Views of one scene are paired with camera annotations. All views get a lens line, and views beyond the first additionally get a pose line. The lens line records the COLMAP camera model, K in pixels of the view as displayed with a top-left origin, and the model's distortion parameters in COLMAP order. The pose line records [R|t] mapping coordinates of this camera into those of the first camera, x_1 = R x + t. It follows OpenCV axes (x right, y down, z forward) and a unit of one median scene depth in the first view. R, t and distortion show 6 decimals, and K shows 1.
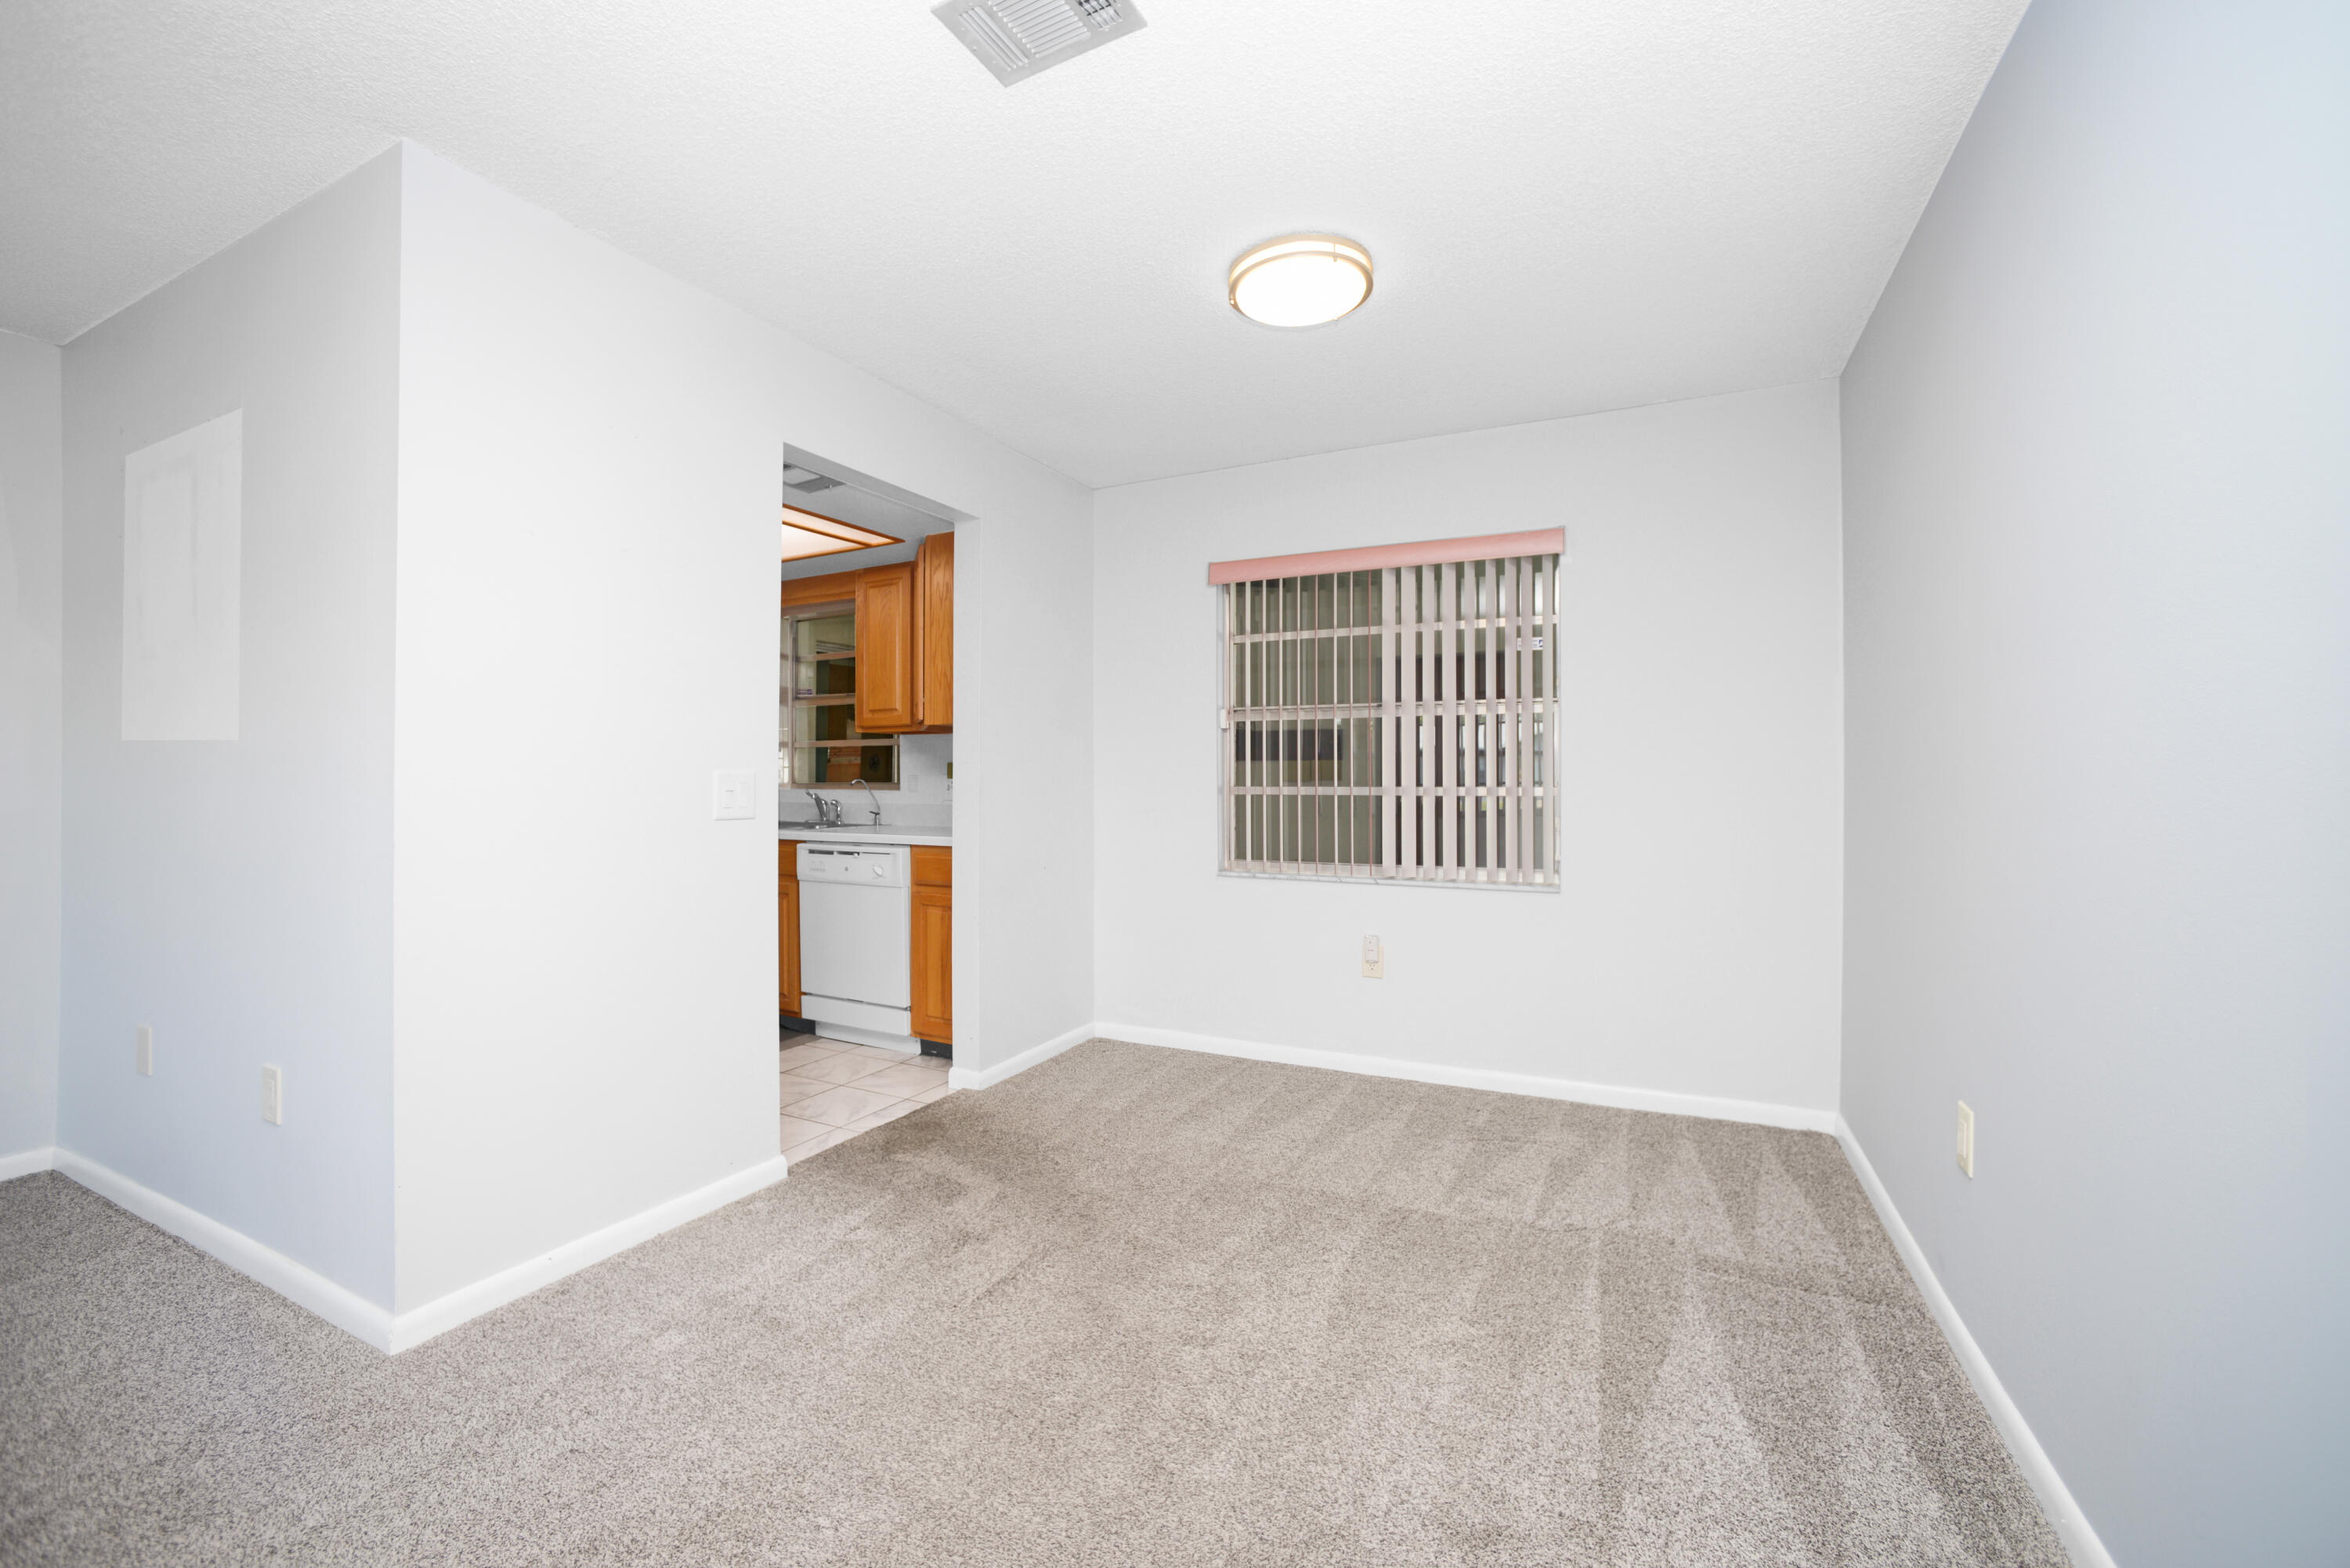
lens RADIAL K [[955.9, 0, 1175.0], [0, 955.9, 779.0], [0, 0, 1]] dist [0.002915, 0.003764]
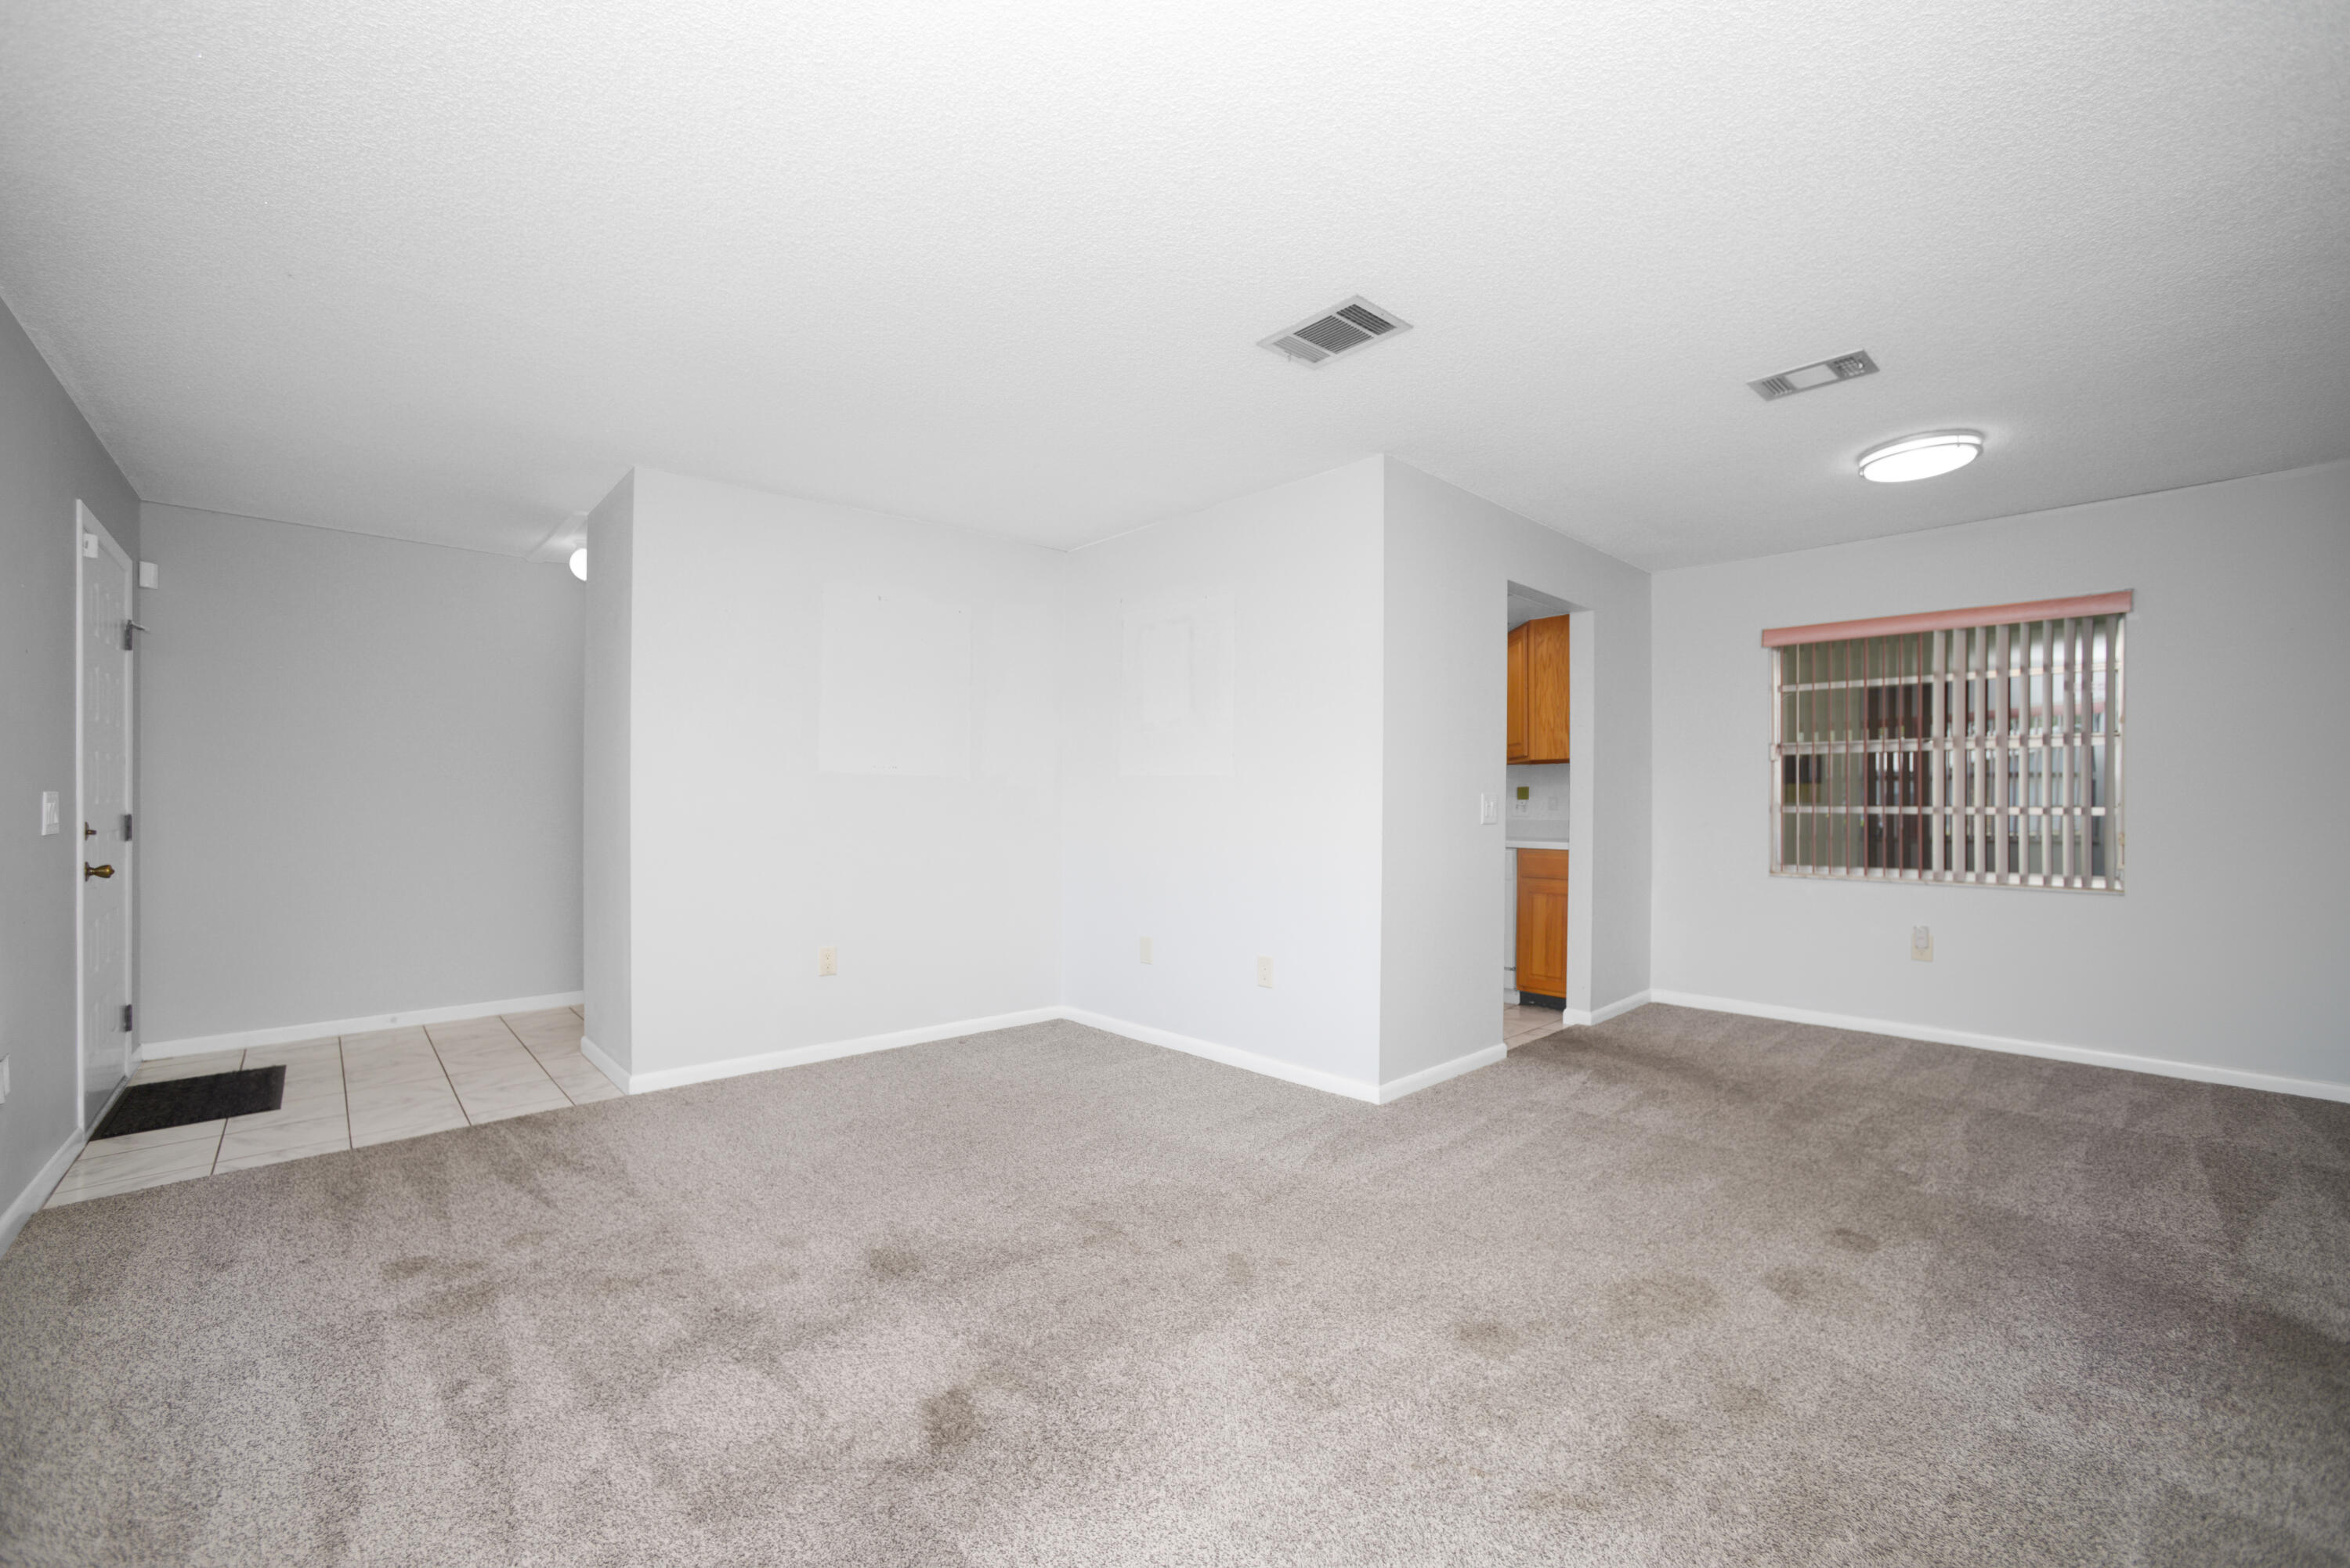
lens RADIAL K [[955.9, 0, 1161.8], [0, 955.9, 809.6], [0, 0, 1]] dist [0.002915, 0.003764]
pose [[0.942203, -0.007805, -0.334951, -0.311322], [0.009812, 0.999943, 0.004300, -0.002121], [0.334898, -0.007338, 0.942226, -0.506940]]
